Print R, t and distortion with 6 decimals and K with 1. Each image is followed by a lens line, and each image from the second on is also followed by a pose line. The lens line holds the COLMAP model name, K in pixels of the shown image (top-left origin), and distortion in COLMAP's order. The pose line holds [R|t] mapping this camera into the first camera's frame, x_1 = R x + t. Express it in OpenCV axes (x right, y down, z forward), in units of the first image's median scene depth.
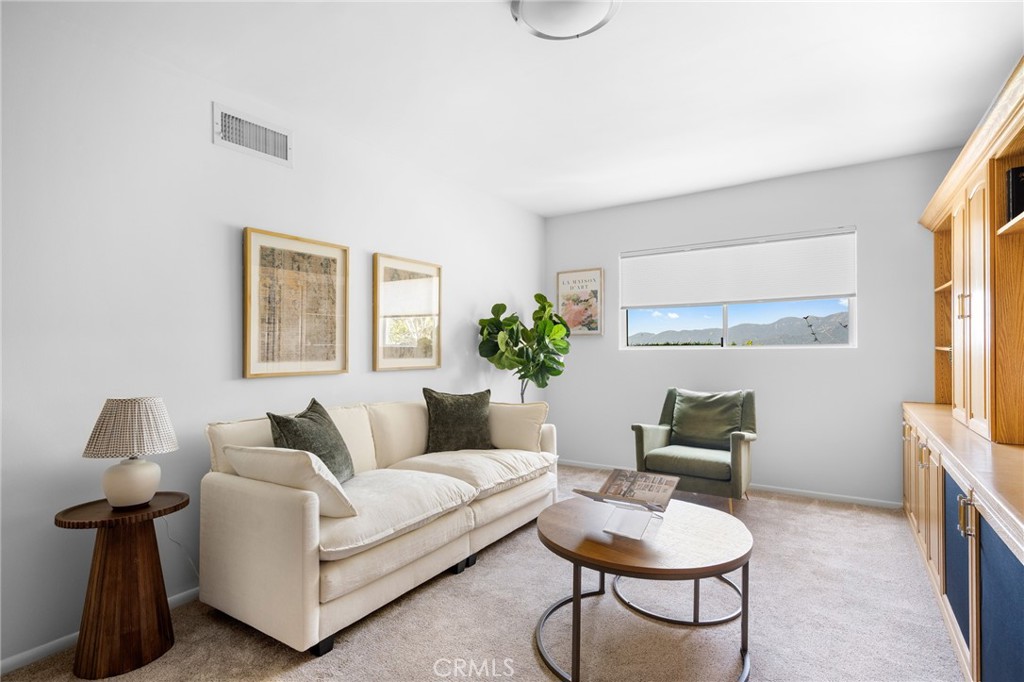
lens RADIAL K [[486.8, 0, 509.4], [0, 486.8, 348.3], [0, 0, 1]] dist [-0.000588, 0.000884]
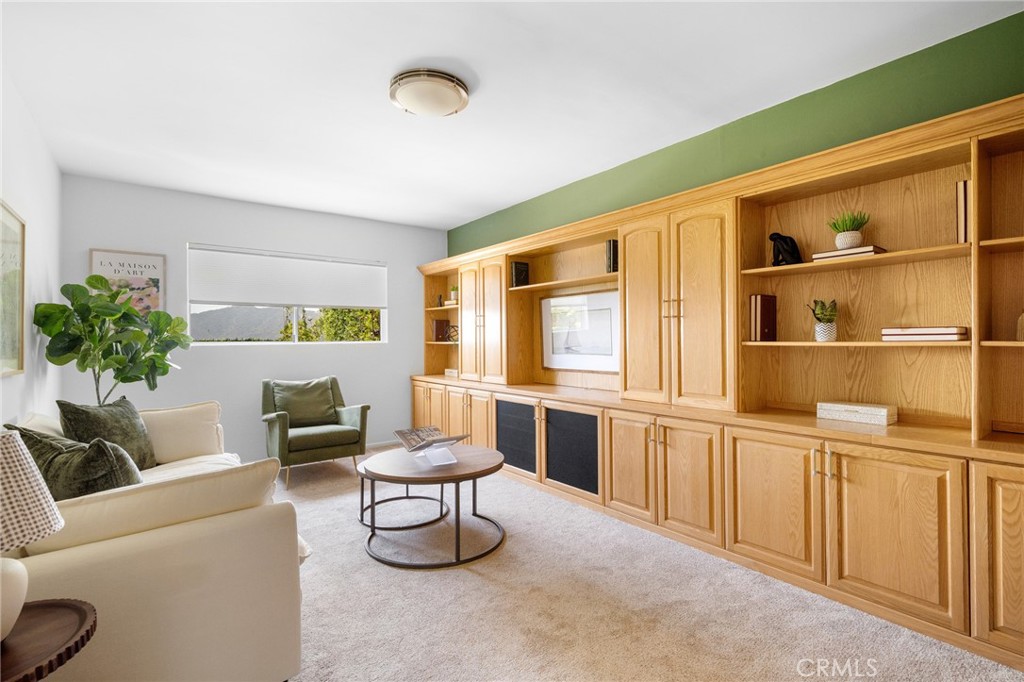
lens RADIAL K [[455.7, 0, 504.0], [0, 455.7, 342.7], [0, 0, 1]] dist [0.002161, -0.001058]
pose [[0.361091, 0.000419, 0.932530, -0.663065], [0.008205, 0.999960, -0.003626, 0.009346], [-0.932494, 0.008960, 0.361073, 0.204999]]
